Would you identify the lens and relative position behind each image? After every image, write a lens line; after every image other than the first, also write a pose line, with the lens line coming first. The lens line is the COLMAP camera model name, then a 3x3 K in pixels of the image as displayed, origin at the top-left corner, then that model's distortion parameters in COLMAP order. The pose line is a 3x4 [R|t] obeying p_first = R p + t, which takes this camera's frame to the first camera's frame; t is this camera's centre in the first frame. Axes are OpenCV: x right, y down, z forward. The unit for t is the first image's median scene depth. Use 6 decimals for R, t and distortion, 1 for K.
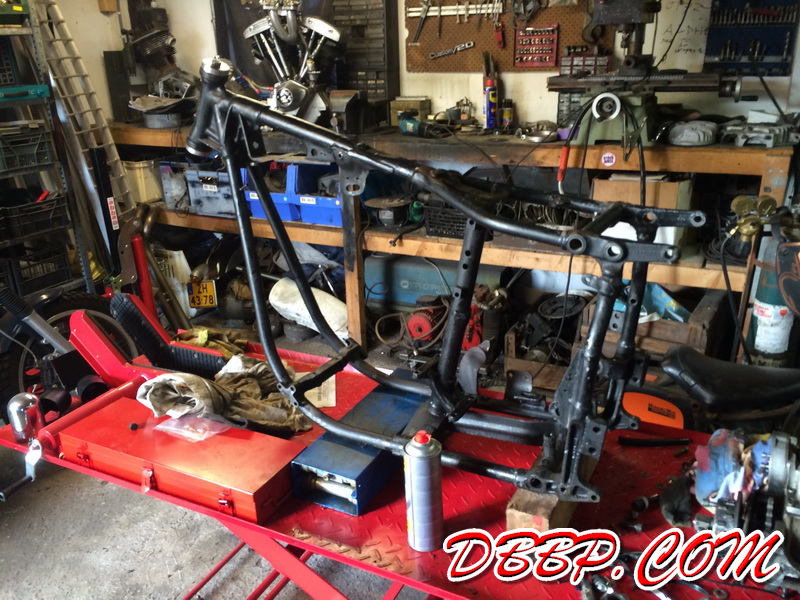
lens RADIAL K [[695.2, 0, 400.0], [0, 695.2, 300.0], [0, 0, 1]] dist [0.073613, -0.075100]
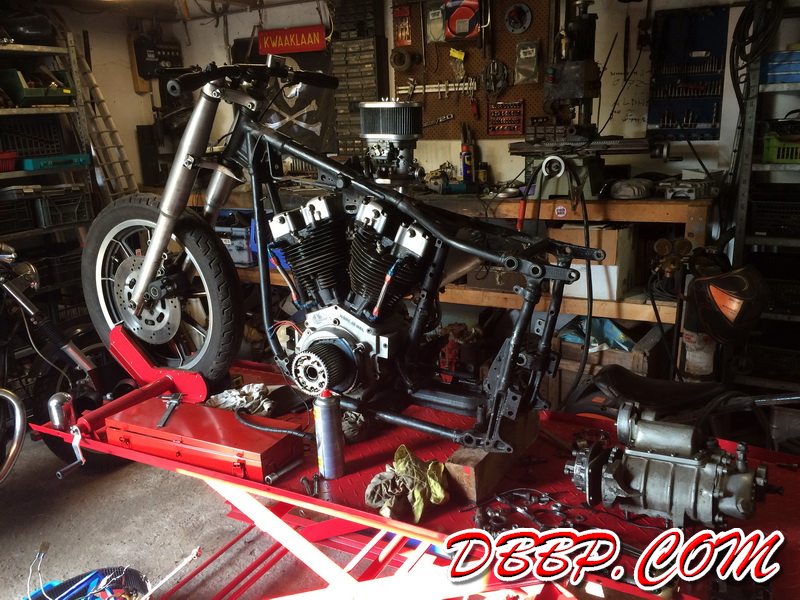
lens RADIAL K [[711.2, 0, 390.8], [0, 711.2, 299.7], [0, 0, 1]] dist [0.069212, -0.002595]
pose [[0.998984, -0.000528, -0.045059, 0.063439], [-0.003768, 0.995450, -0.095212, 0.055117], [0.044905, 0.095285, 0.994437, -0.166500]]
